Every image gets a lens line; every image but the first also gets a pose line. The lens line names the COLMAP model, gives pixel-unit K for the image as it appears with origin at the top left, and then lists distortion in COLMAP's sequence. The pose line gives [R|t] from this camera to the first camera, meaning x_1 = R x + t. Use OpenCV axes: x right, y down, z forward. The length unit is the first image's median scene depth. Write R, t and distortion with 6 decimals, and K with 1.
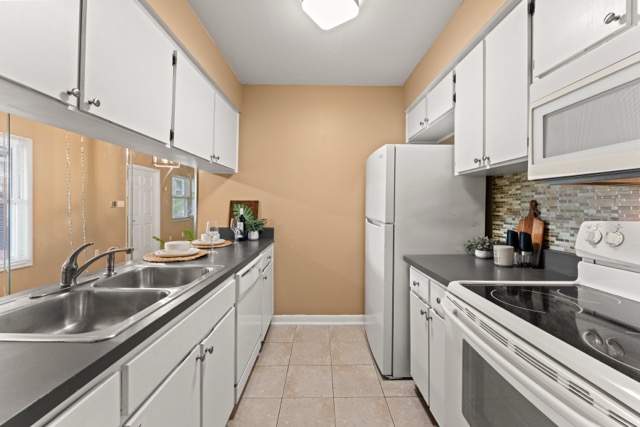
lens RADIAL K [[256.8, 0, 322.3], [0, 256.8, 205.2], [0, 0, 1]] dist [-0.000796, 0.000134]
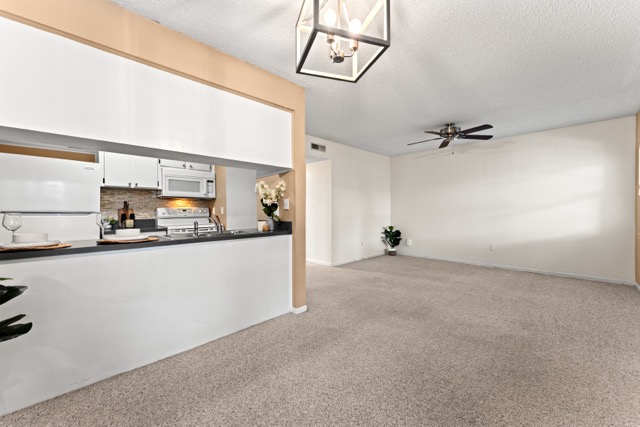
lens RADIAL K [[253.6, 0, 320.0], [0, 253.6, 213.5], [0, 0, 1]] dist [0.000677, 0.000115]
pose [[-0.699722, -0.007492, 0.714376, -1.962665], [0.001226, 0.999931, 0.011687, 0.064531], [-0.714414, 0.009053, -0.699664, 1.197448]]
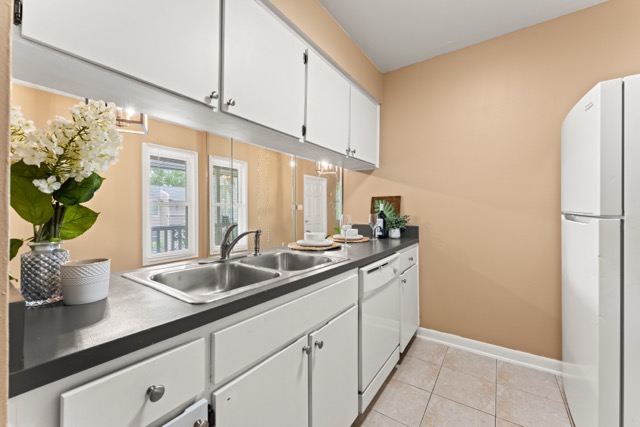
lens RADIAL K [[254.7, 0, 321.5], [0, 254.7, 210.7], [0, 0, 1]] dist [0.000771, -0.000246]
pose [[0.816255, -0.009749, -0.577609, 0.064778], [0.009045, 0.999951, -0.004095, 0.056651], [0.577620, -0.001882, 0.816303, 0.165972]]
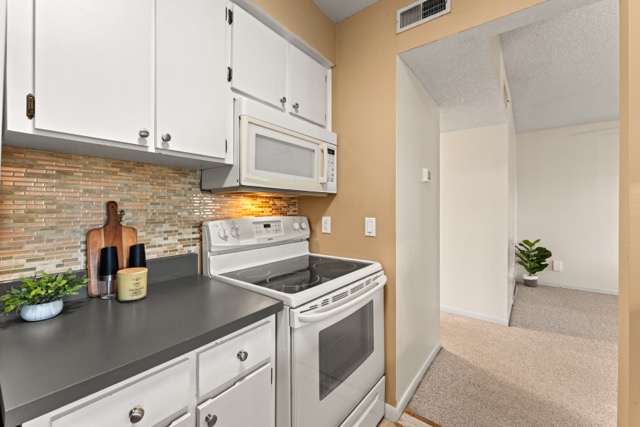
lens RADIAL K [[266.2, 0, 320.1], [0, 266.2, 207.0], [0, 0, 1]] dist [0.002510, -0.000716]
pose [[-0.784301, -0.005036, 0.620360, -0.086383], [-0.007511, 0.999971, -0.001378, -0.004635], [-0.620335, -0.005741, -0.784316, 1.065119]]
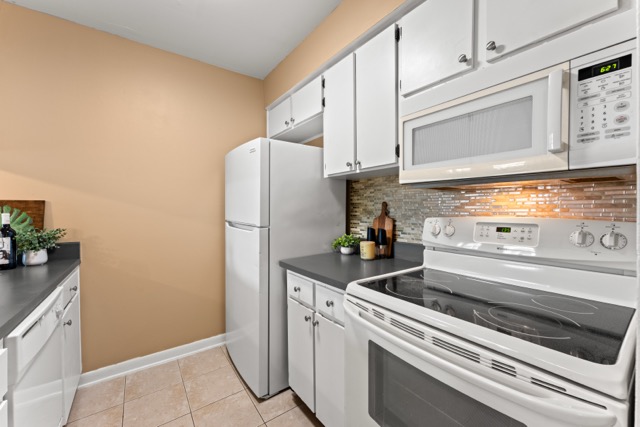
lens RADIAL K [[254.7, 0, 321.5], [0, 254.7, 210.7], [0, 0, 1]] dist [0.000771, -0.000246]
pose [[0.815610, -0.013115, 0.578454, -0.093621], [0.005534, 0.999874, 0.014867, 0.002952], [-0.578576, -0.008925, 0.815580, 0.172560]]
